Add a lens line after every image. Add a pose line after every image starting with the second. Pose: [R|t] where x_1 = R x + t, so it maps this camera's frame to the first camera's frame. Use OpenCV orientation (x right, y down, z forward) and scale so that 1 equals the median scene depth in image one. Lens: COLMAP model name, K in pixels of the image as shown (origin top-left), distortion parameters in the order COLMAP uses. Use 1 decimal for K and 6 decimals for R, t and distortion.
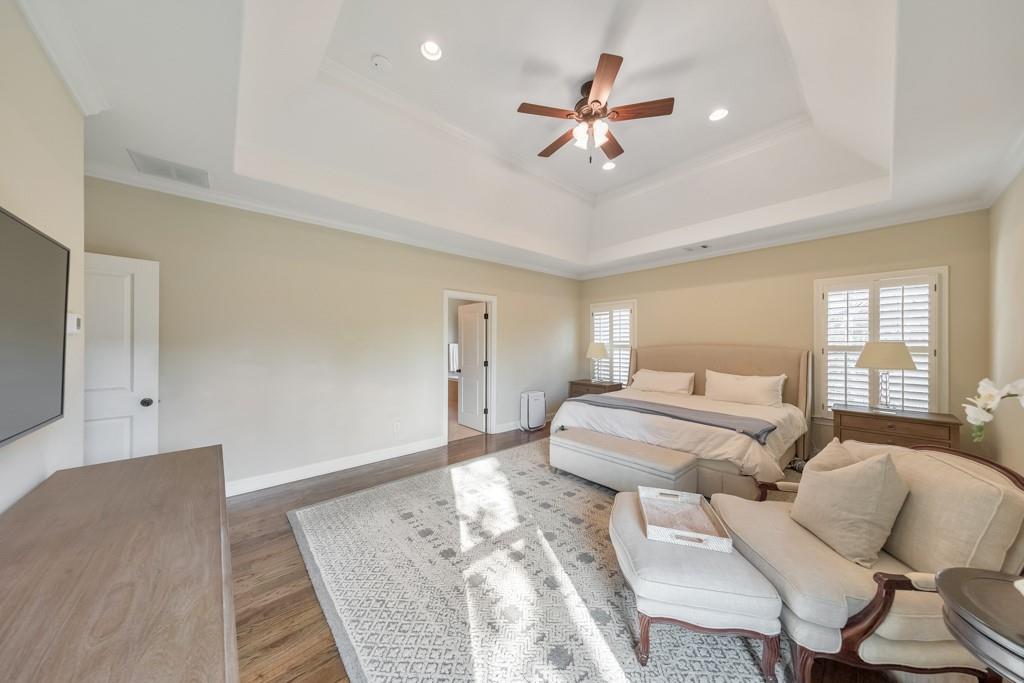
lens RADIAL K [[327.9, 0, 516.9], [0, 327.9, 341.5], [0, 0, 1]] dist [0.012028, -0.000022]
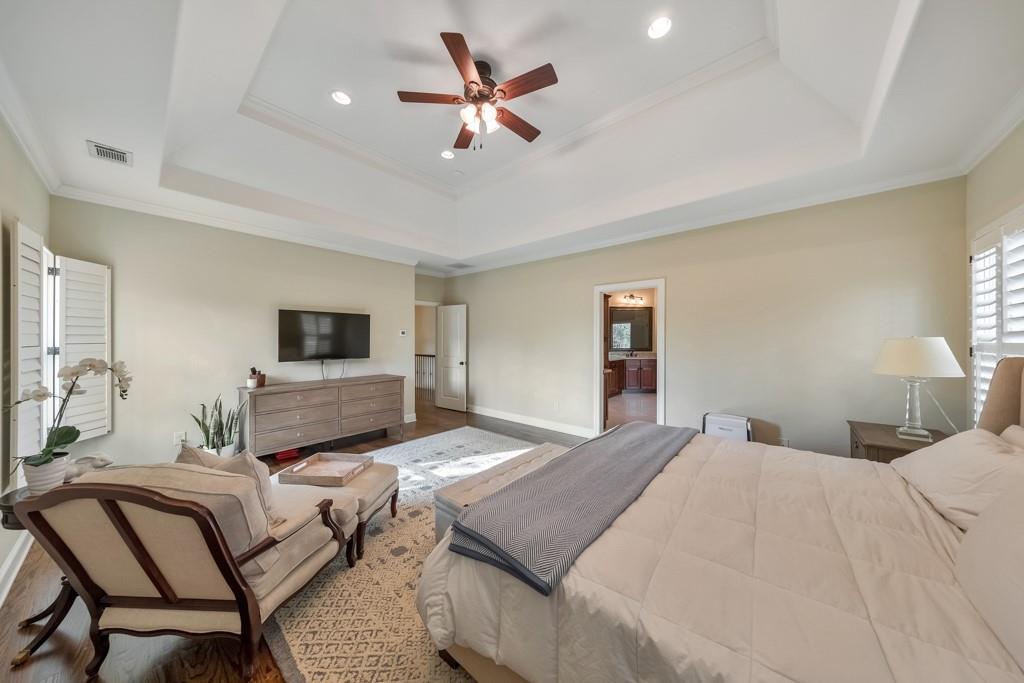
lens RADIAL K [[320.7, 0, 515.7], [0, 320.7, 343.4], [0, 0, 1]] dist [0.000183, -0.000005]
pose [[0.135081, 0.010835, -0.990775, 1.038506], [0.003718, 0.999928, 0.011442, 0.010092], [0.990828, -0.005229, 0.135031, 0.887905]]
